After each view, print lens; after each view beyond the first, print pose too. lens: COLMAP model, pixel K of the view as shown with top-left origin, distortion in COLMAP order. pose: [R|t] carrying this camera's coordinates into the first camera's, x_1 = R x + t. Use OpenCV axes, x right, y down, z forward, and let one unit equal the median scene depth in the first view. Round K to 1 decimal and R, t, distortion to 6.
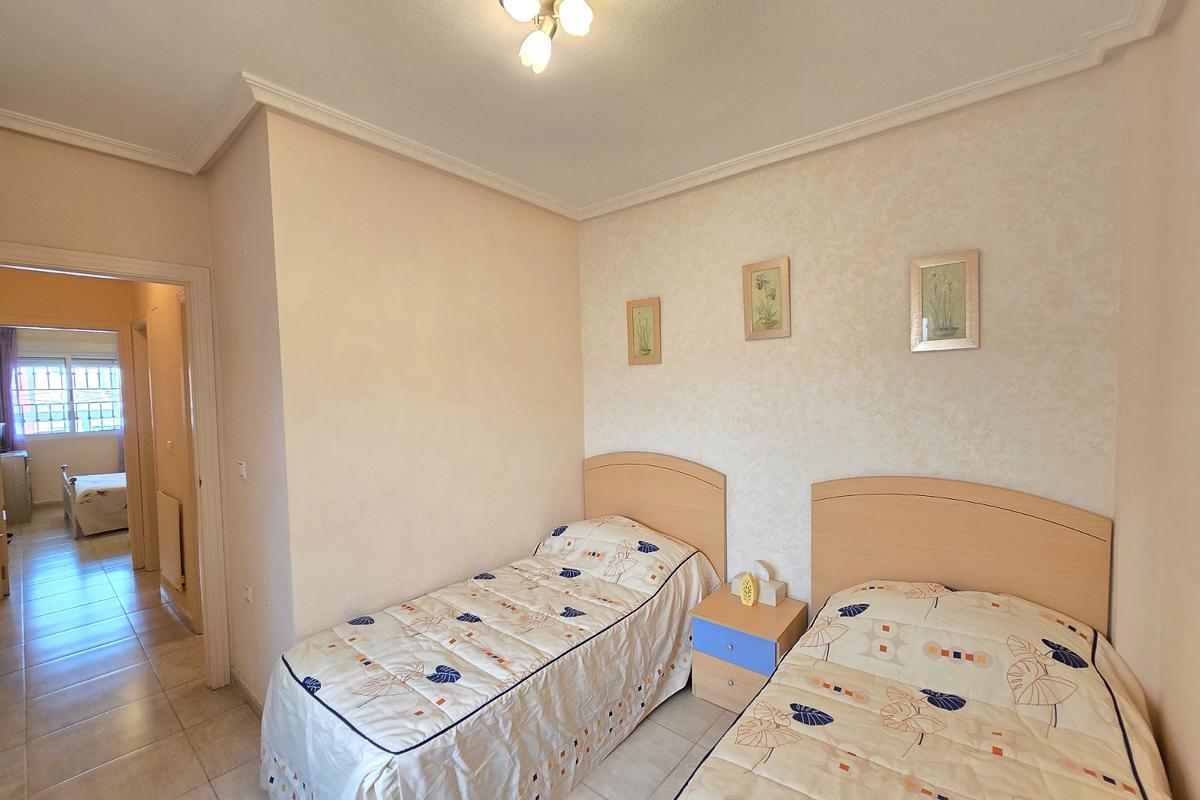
lens RADIAL K [[491.7, 0, 600.0], [0, 491.7, 401.0], [0, 0, 1]] dist [0.000094, 0.000616]
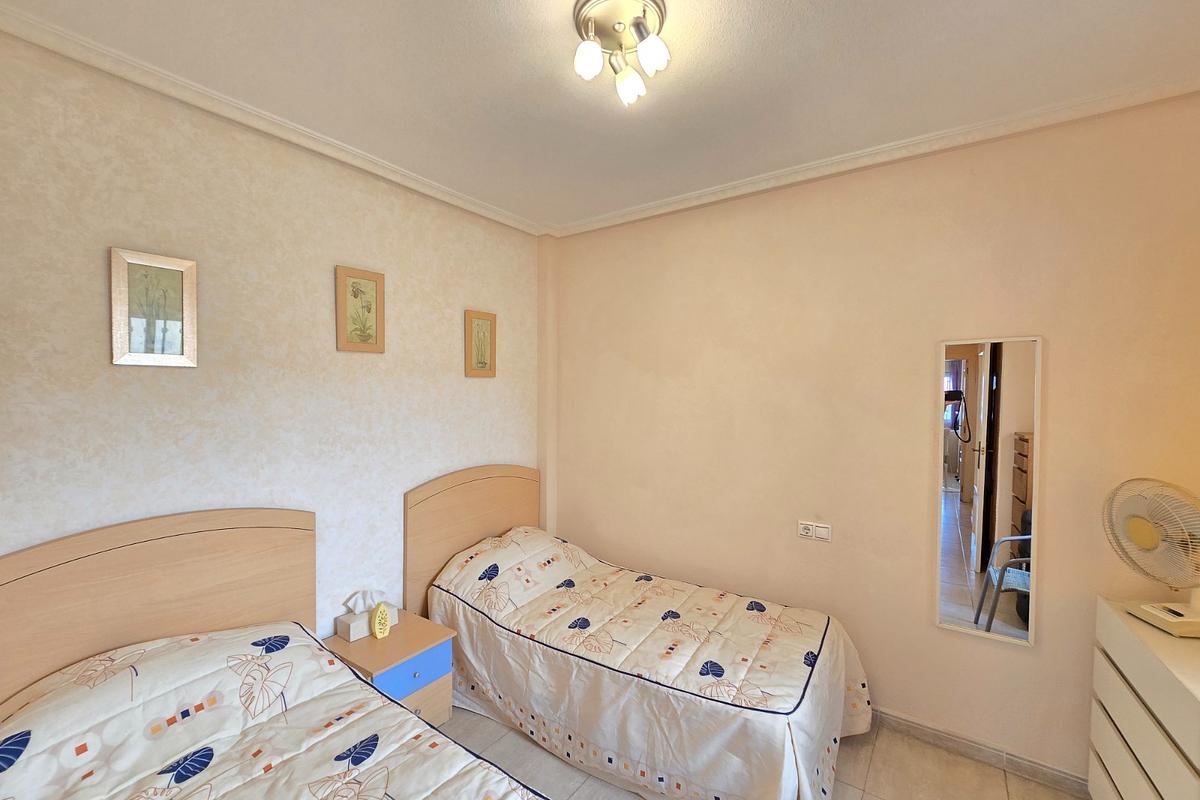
lens RADIAL K [[491.7, 0, 597.7], [0, 491.7, 402.7], [0, 0, 1]] dist [0.000094, 0.000616]
pose [[-0.077226, -0.001782, 0.997012, -0.662561], [0.035433, 0.999362, 0.004531, -0.018860], [-0.996384, 0.035677, -0.077114, 0.654346]]
